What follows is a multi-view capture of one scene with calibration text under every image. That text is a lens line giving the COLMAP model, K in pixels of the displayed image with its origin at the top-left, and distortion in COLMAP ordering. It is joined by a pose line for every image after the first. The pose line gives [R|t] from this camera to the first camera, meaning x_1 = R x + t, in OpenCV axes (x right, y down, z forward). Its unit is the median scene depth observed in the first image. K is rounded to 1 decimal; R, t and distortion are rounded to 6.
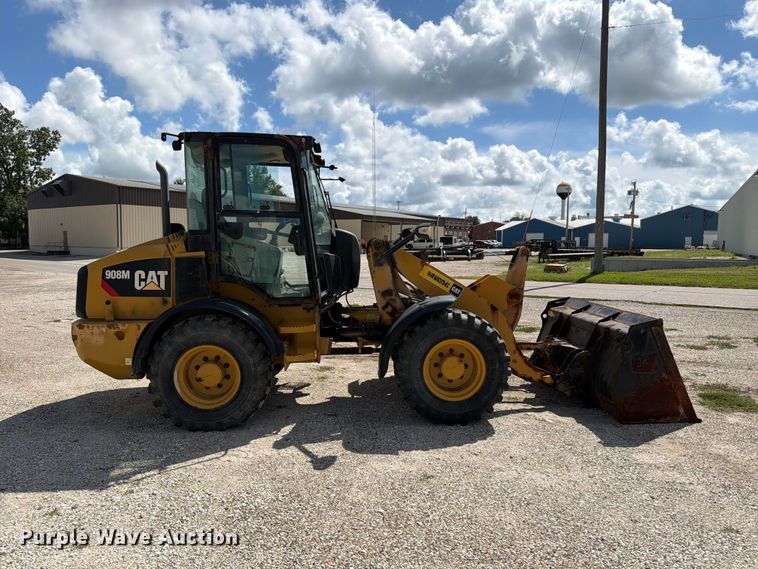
lens RADIAL K [[548.1, 0, 378.2], [0, 548.1, 272.2], [0, 0, 1]] dist [0.054704, -0.092878]
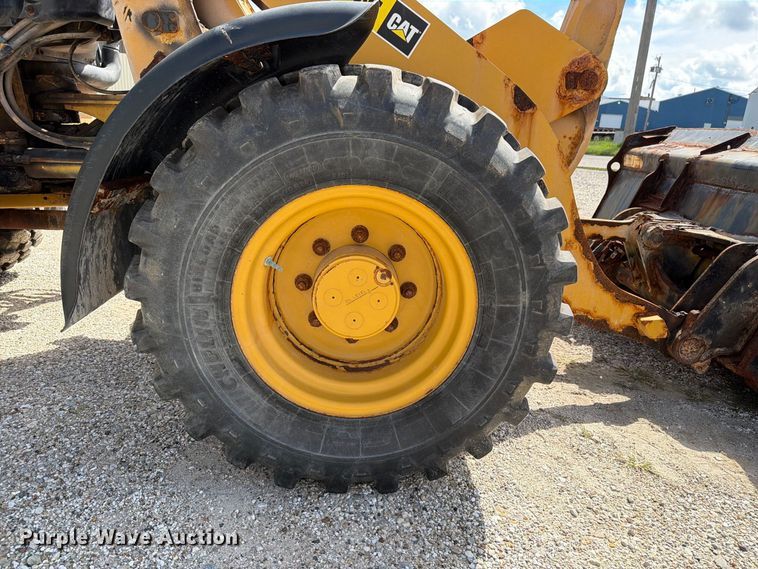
lens RADIAL K [[533.9, 0, 379.0], [0, 533.9, 284.5], [0, 0, 1]] dist [0.084930, -0.120889]
pose [[0.998865, 0.044798, 0.016152, 0.141608], [-0.047349, 0.970465, 0.236552, 0.105321], [-0.005078, -0.237048, 0.971485, 0.741573]]
